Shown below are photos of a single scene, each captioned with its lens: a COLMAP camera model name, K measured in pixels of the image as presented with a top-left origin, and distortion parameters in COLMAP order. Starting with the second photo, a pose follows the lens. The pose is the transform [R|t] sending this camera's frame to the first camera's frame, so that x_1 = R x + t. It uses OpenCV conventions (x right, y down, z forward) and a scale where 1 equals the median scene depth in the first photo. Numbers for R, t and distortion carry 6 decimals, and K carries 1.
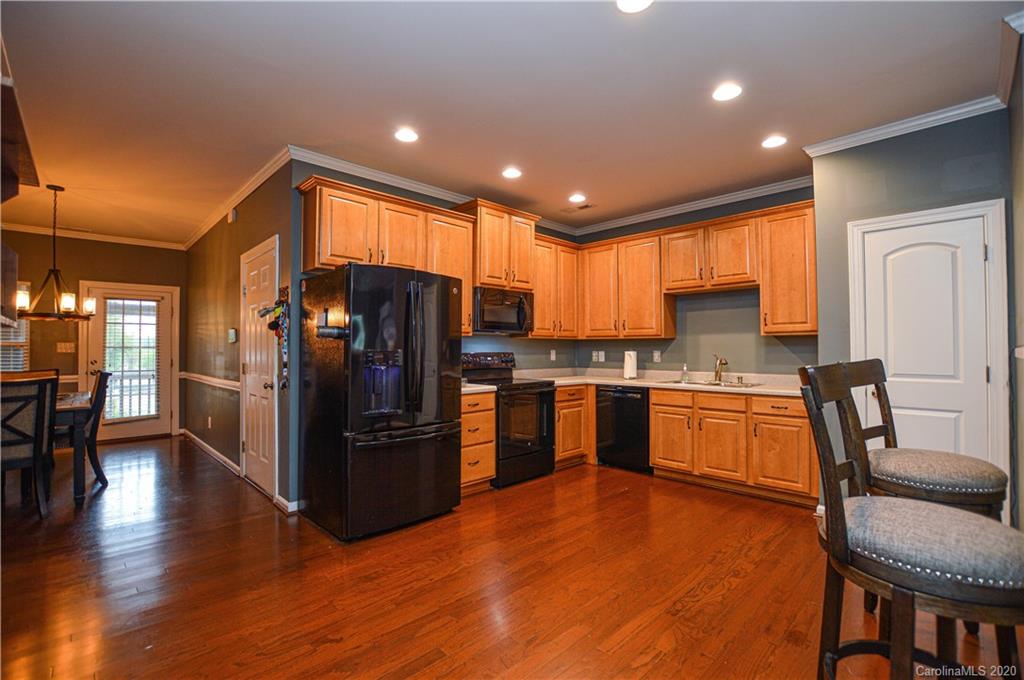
lens RADIAL K [[455.3, 0, 509.3], [0, 455.3, 338.4], [0, 0, 1]] dist [-0.024883, 0.000223]
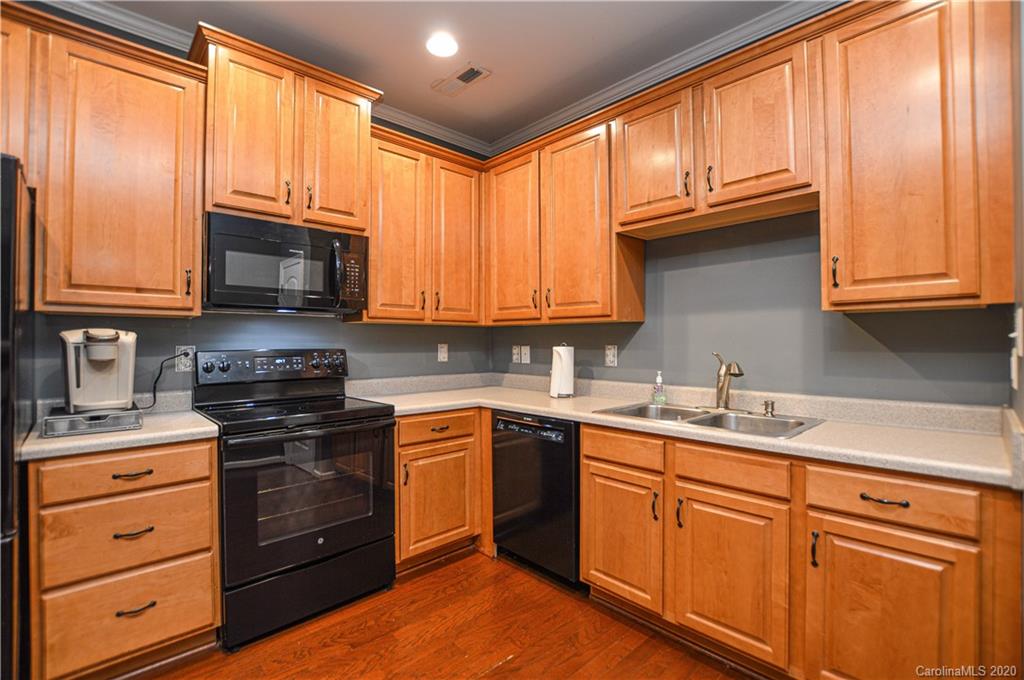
lens RADIAL K [[455.3, 0, 506.9], [0, 455.3, 338.2], [0, 0, 1]] dist [-0.024883, 0.000223]
pose [[0.999651, -0.002471, -0.026290, 0.234674], [0.002875, 0.999878, 0.015336, 0.010692], [0.026249, -0.015406, 0.999537, 0.493398]]
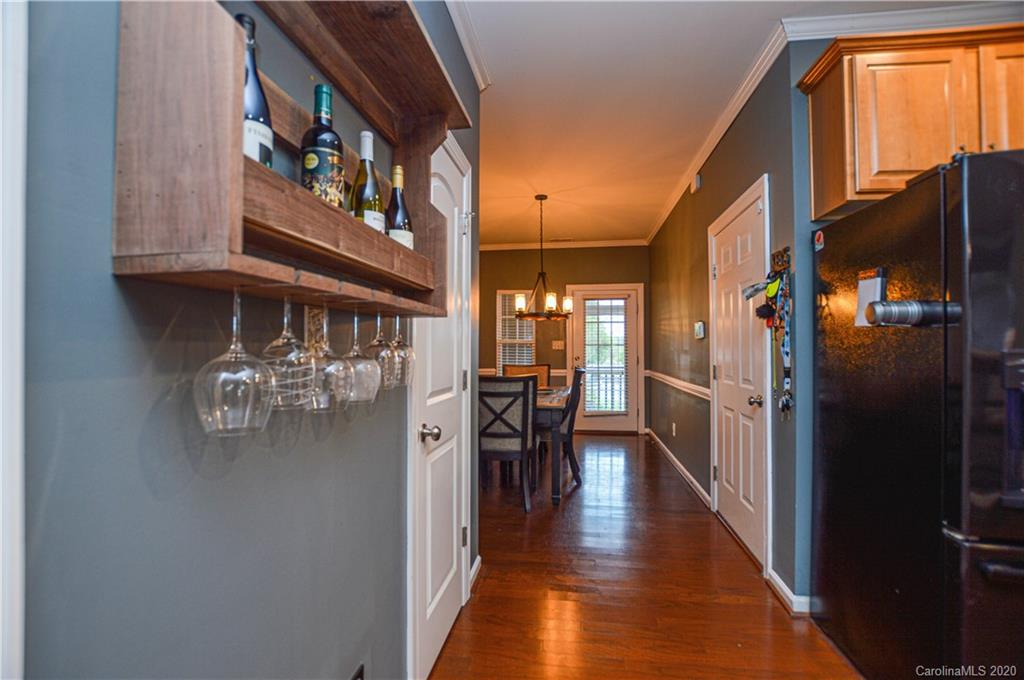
lens RADIAL K [[455.3, 0, 509.0], [0, 455.3, 341.4], [0, 0, 1]] dist [-0.024883, 0.000223]
pose [[0.601788, -0.005990, -0.798633, -0.170773], [0.015319, 0.999874, 0.004044, 0.005271], [0.798509, -0.014668, 0.601804, 0.238077]]
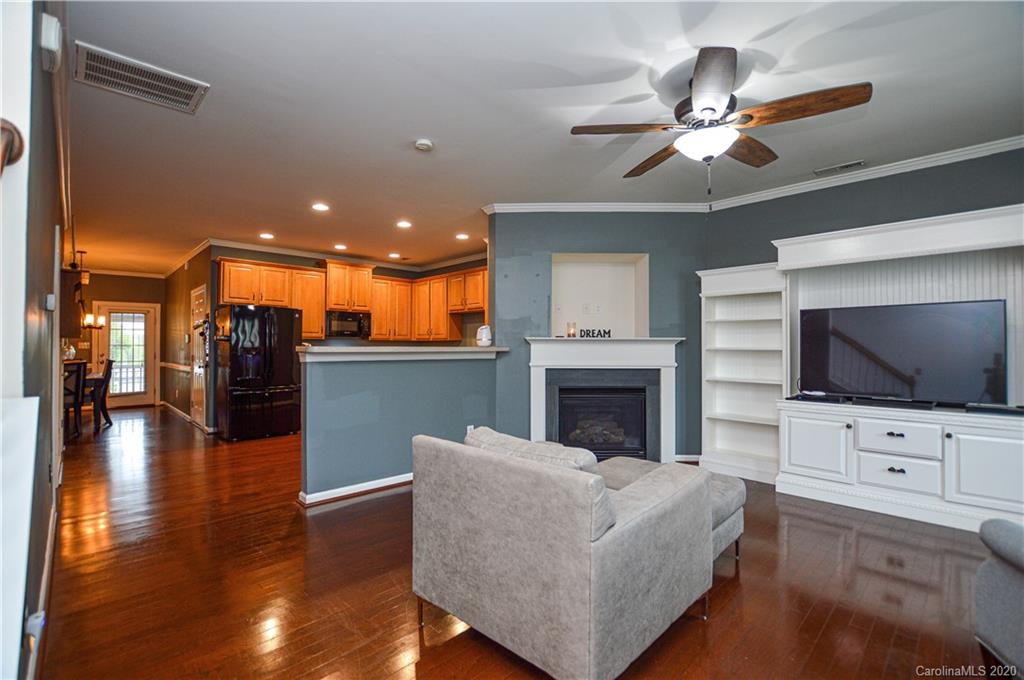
lens RADIAL K [[455.3, 0, 507.2], [0, 455.3, 340.7], [0, 0, 1]] dist [-0.024883, 0.000223]
pose [[0.999995, 0.001945, -0.002417, 0.562276], [-0.001922, 0.999953, 0.009497, -0.015941], [0.002436, -0.009493, 0.999952, -0.644799]]
